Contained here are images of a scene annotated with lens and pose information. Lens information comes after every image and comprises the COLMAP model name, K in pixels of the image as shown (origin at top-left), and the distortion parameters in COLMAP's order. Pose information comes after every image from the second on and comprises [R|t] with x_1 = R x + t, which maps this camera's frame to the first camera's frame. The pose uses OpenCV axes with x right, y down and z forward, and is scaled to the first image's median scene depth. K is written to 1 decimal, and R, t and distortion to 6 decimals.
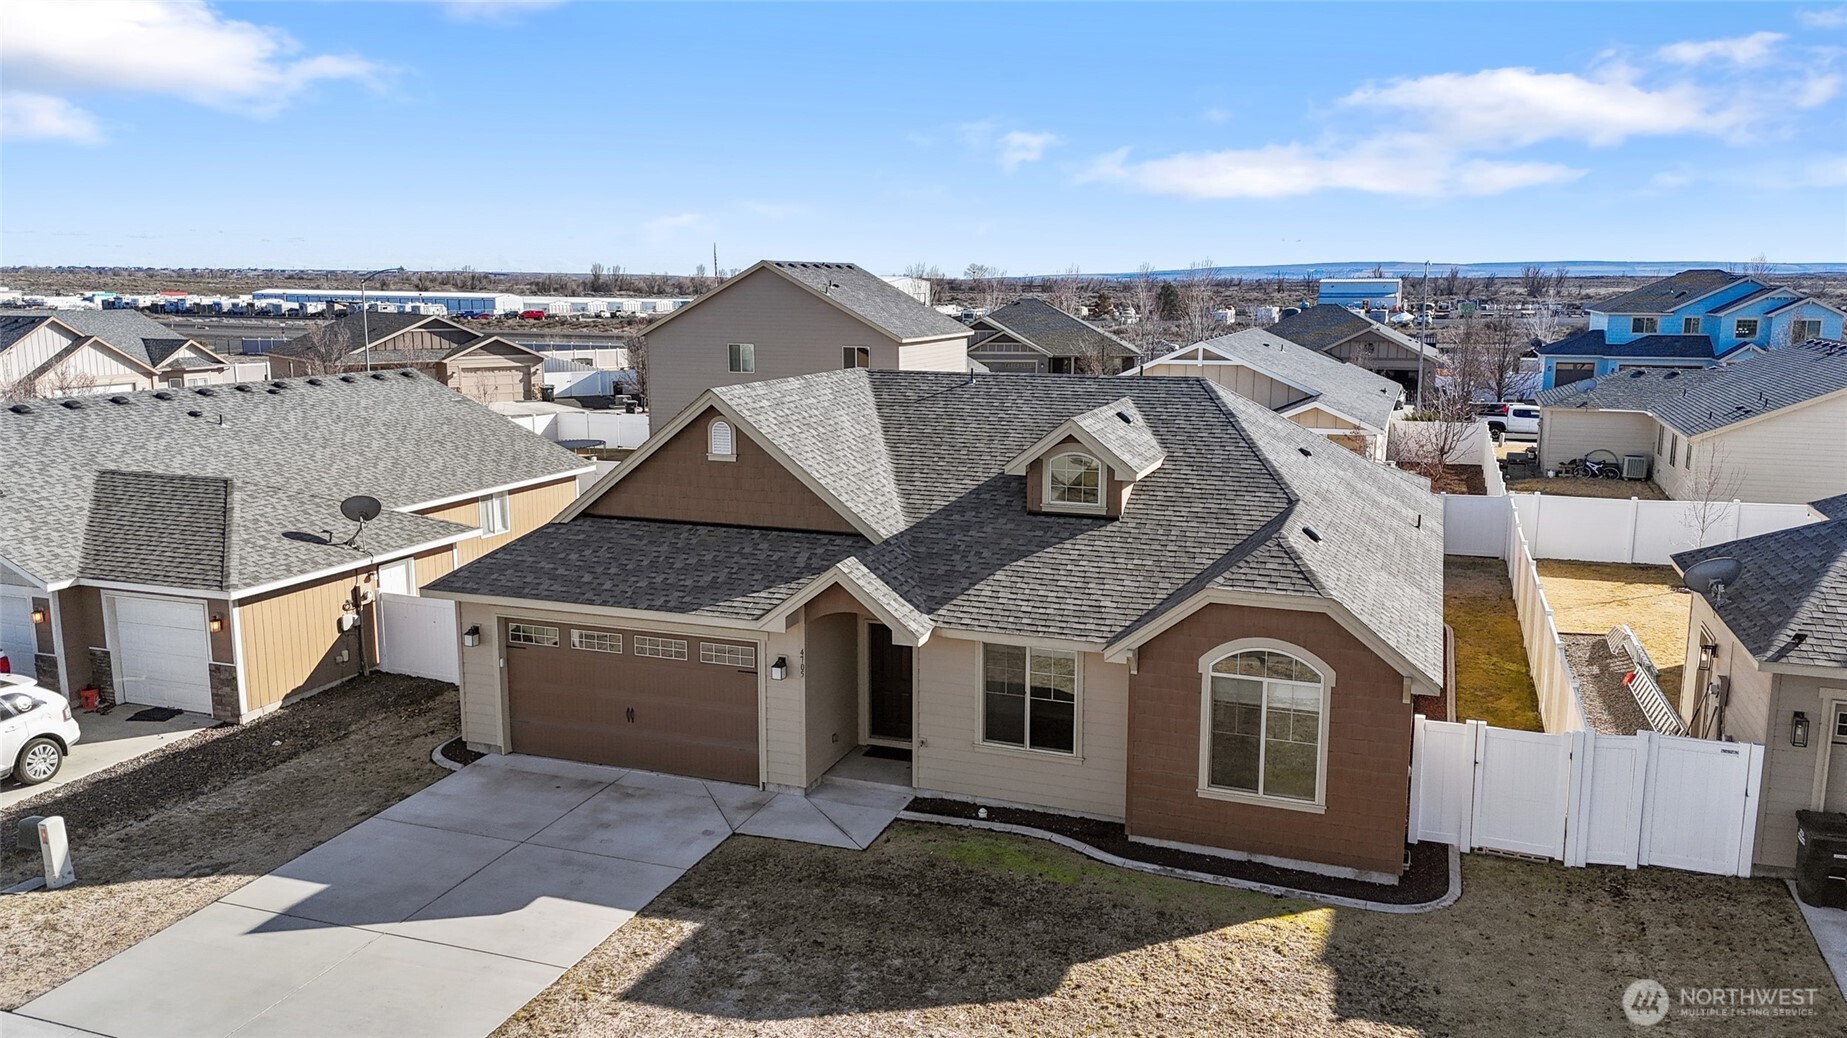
lens RADIAL K [[1336.3, 0, 922.7], [0, 1336.3, 516.0], [0, 0, 1]] dist [0.068137, -0.055313]
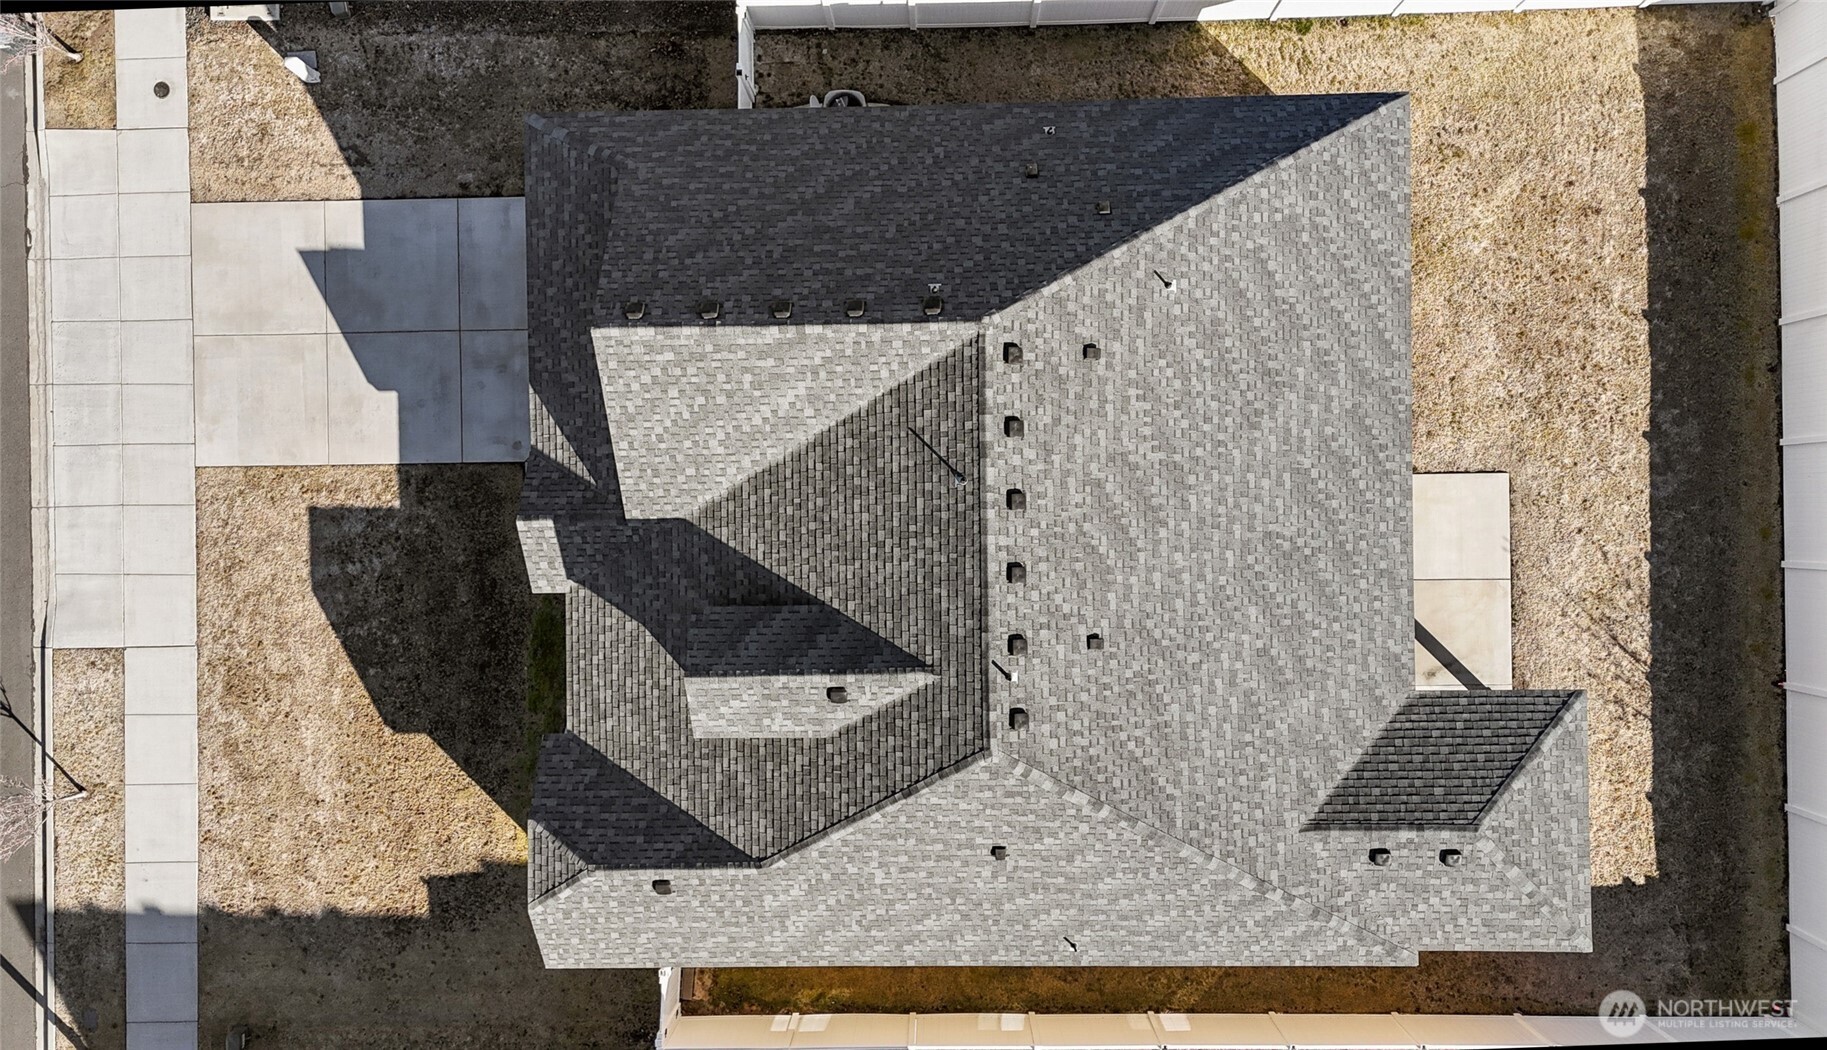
lens RADIAL K [[1466.6, 0, 906.7], [0, 1466.6, 524.0], [0, 0, 1]] dist [0.044114, -0.010177]
pose [[0.358793, 0.933353, -0.010963, 0.077621], [-0.133862, 0.063075, 0.988991, -1.302453], [0.923769, -0.353375, 0.147571, 1.096040]]
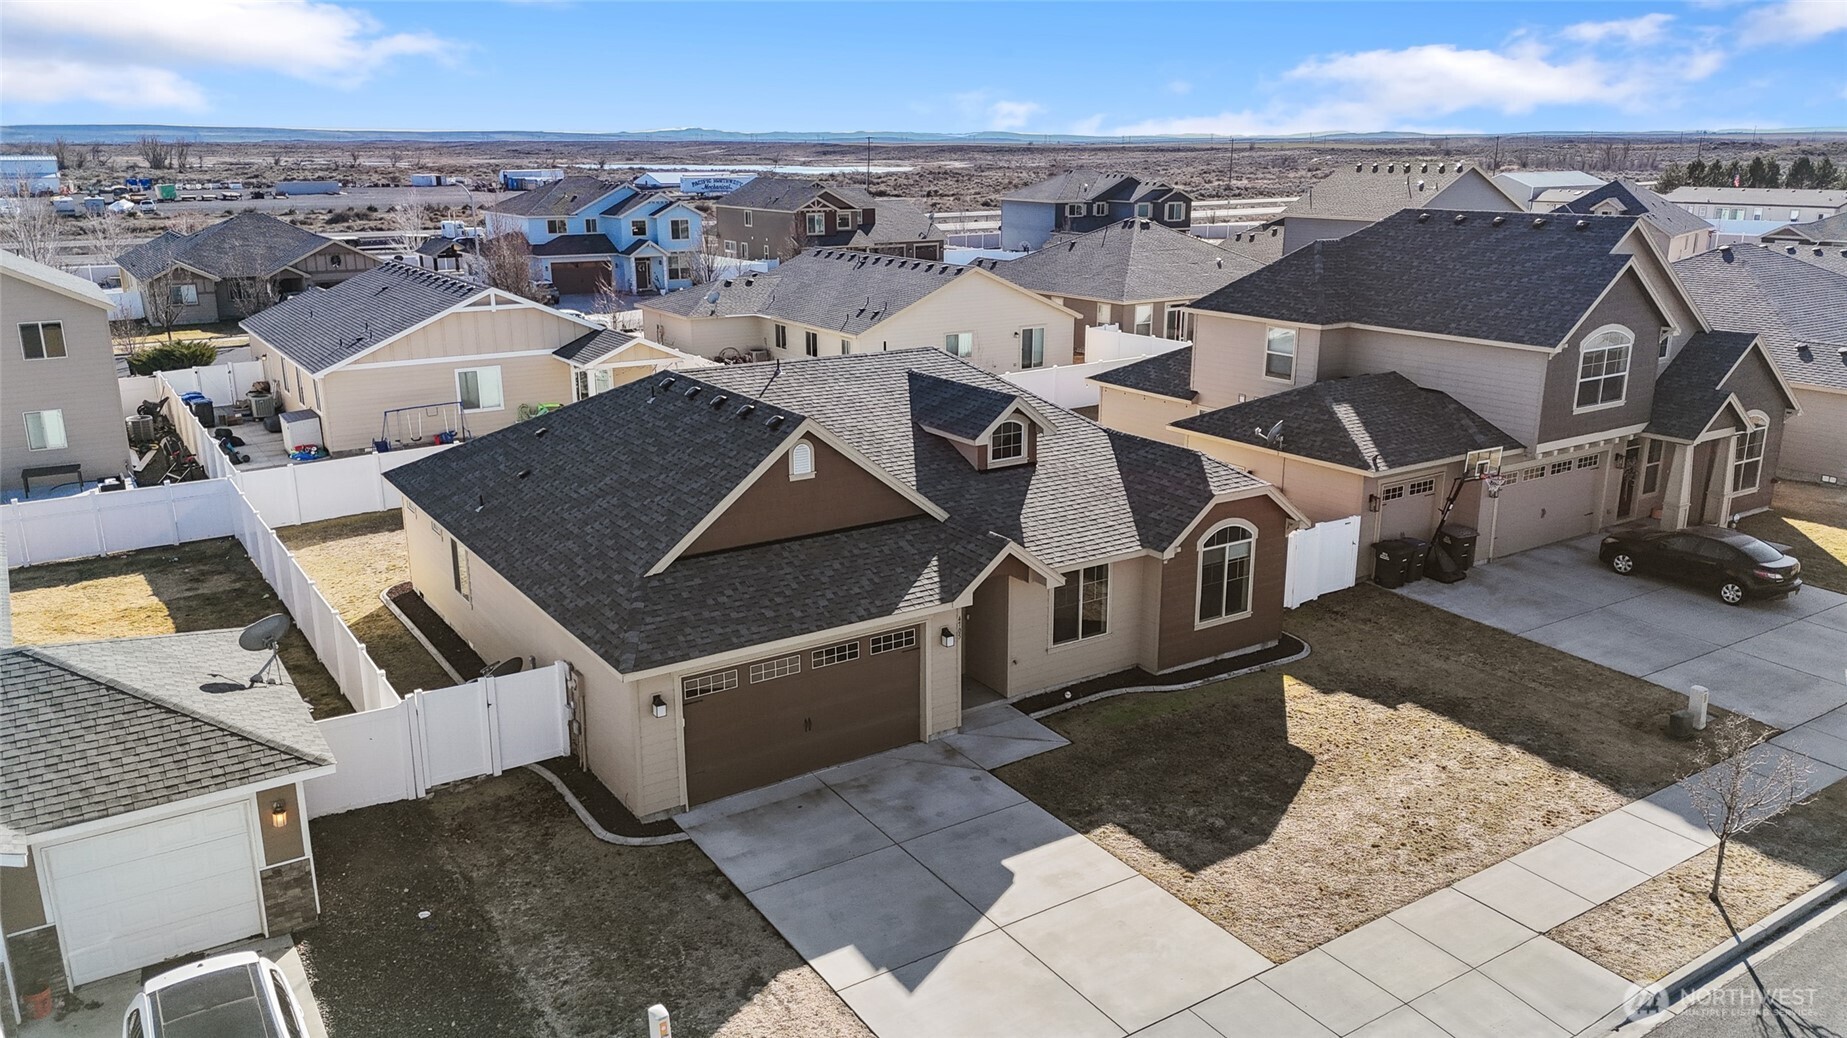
lens RADIAL K [[1336.3, 0, 912.3], [0, 1336.3, 524.7], [0, 0, 1]] dist [0.068137, -0.055313]
pose [[0.597173, -0.218889, 0.771669, -1.052863], [0.142490, 0.975693, 0.166492, -0.193085], [-0.789355, 0.010531, 0.613847, 0.293822]]
